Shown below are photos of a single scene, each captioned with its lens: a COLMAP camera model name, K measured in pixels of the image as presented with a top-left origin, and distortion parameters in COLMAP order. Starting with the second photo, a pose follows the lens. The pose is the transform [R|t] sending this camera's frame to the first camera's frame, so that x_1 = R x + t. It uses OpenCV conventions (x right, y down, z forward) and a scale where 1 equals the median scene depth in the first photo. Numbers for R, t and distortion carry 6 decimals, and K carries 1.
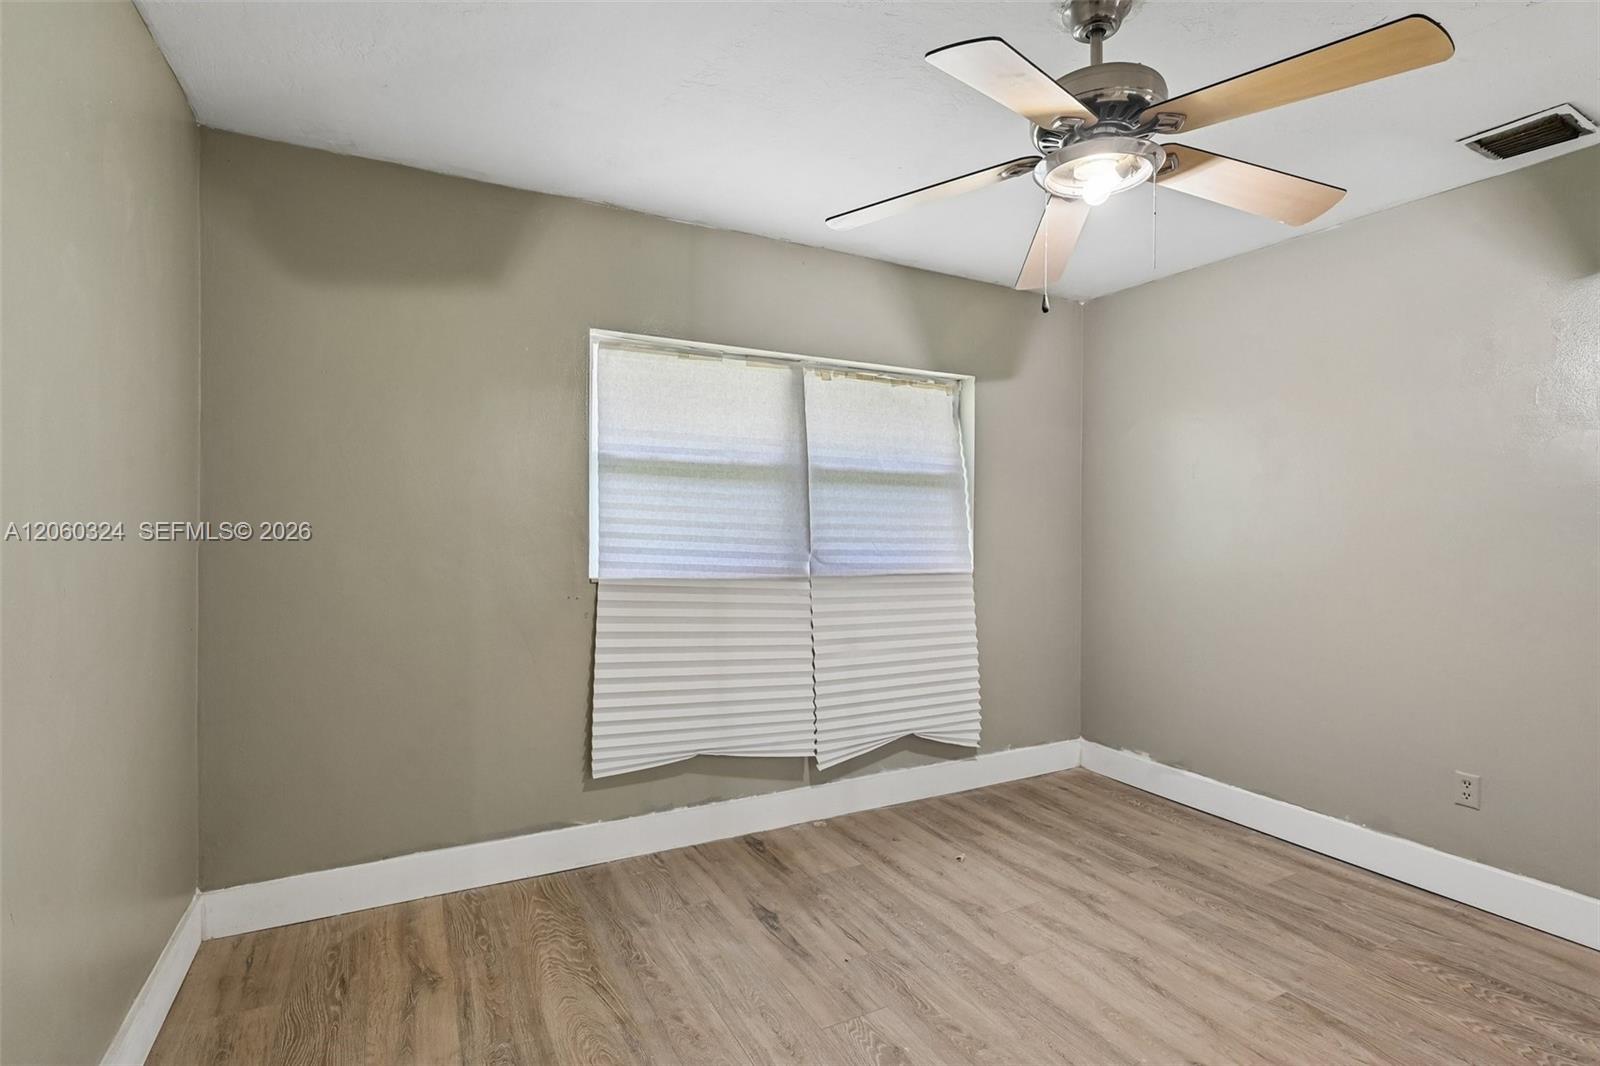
lens RADIAL K [[776.2, 0, 801.9], [0, 776.2, 525.7], [0, 0, 1]] dist [-0.002582, -0.001950]
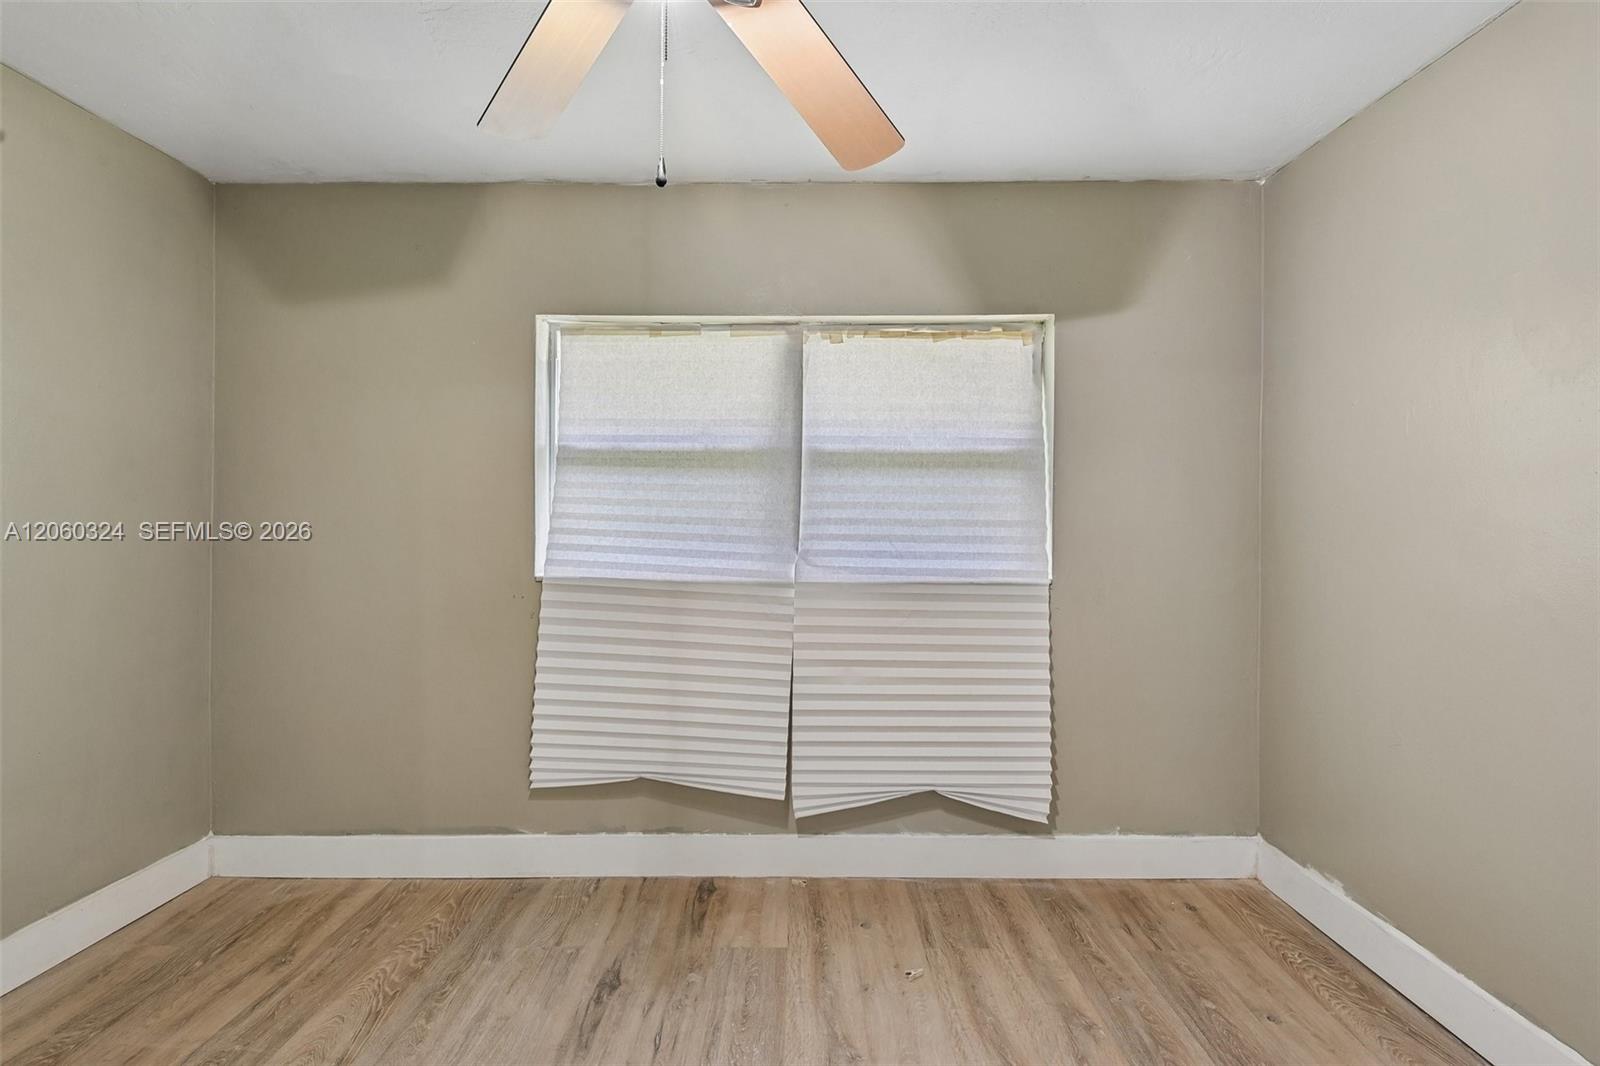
lens RADIAL K [[775.3, 0, 800.0], [0, 775.3, 533.0], [0, 0, 1]] dist [0.028703, -0.021510]
pose [[0.878077, -0.000444, -0.478520, 0.429158], [0.004488, 0.999963, 0.007306, 0.007747], [0.478499, -0.008563, 0.878046, 0.285526]]
